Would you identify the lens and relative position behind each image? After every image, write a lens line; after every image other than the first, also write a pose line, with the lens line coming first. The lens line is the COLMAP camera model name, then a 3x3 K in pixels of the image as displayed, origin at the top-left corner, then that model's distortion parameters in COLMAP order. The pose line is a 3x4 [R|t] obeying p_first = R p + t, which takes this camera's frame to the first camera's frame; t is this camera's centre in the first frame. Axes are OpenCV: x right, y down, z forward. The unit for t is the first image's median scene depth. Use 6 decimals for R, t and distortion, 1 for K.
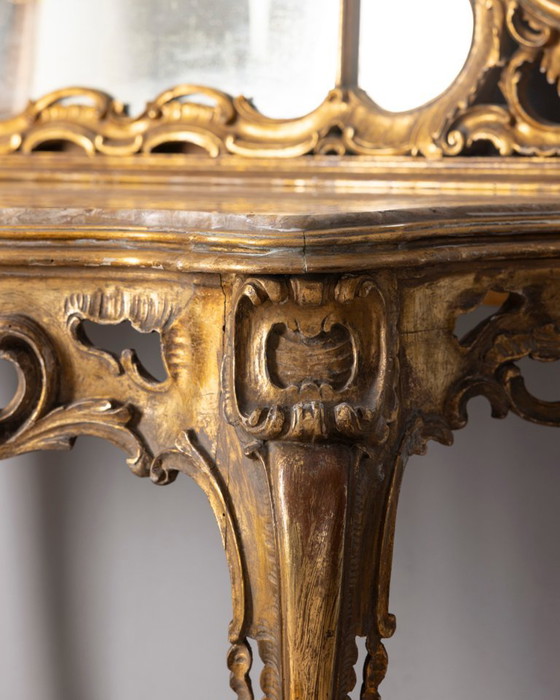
lens RADIAL K [[1553.4, 0, 281.4], [0, 1553.4, 288.7], [0, 0, 1]] dist [0.046549, 0.178808]
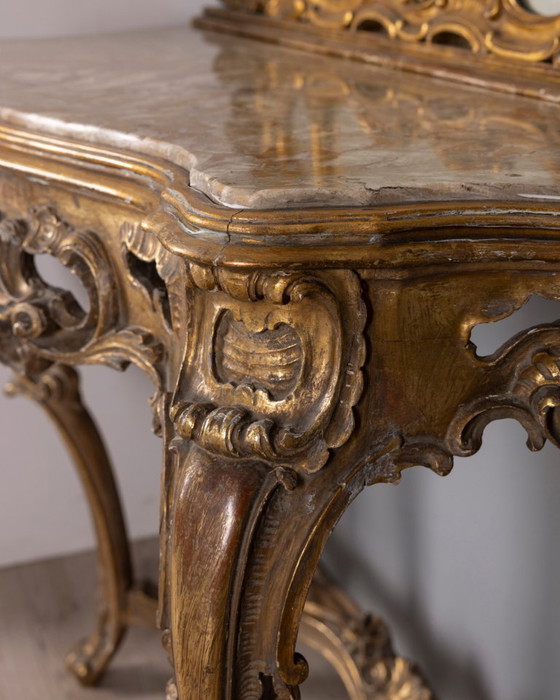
lens RADIAL K [[1072.8, 0, 279.7], [0, 1072.8, 293.6], [0, 0, 1]] dist [0.013199, 0.015888]
pose [[0.852515, 0.177304, -0.491714, 0.287014], [-0.071160, 0.971322, 0.226869, -0.112271], [0.517837, -0.158419, 0.840683, 0.472492]]
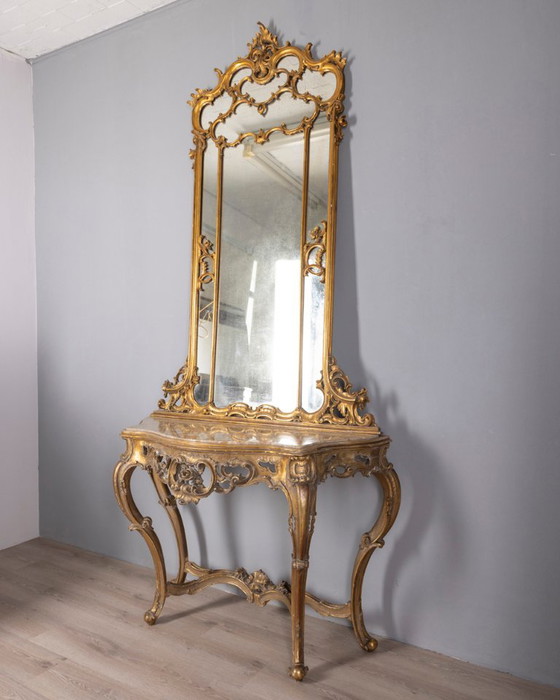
lens RADIAL K [[572.3, 0, 280.0], [0, 572.3, 350.0], [0, 0, 1]] dist [0.001876, 0.002461]
pose [[0.996714, -0.002654, 0.080958, -0.223216], [0.009376, 0.996525, -0.082762, -0.212998], [-0.080457, 0.083249, 0.993276, -1.131178]]
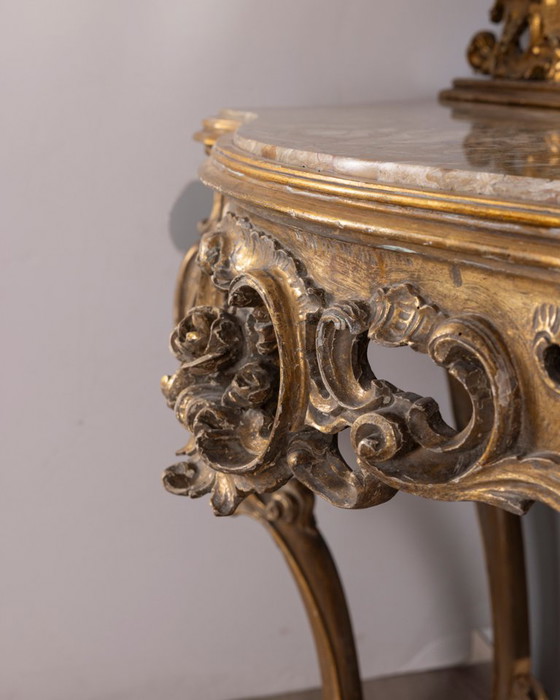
lens RADIAL K [[1072.8, 0, 279.7], [0, 1072.8, 293.6], [0, 0, 1]] dist [0.013199, 0.015888]
pose [[0.782281, 0.144215, -0.606002, 0.063302], [-0.074236, 0.987482, 0.139169, -0.058886], [0.618487, -0.063882, 0.783194, 0.546908]]
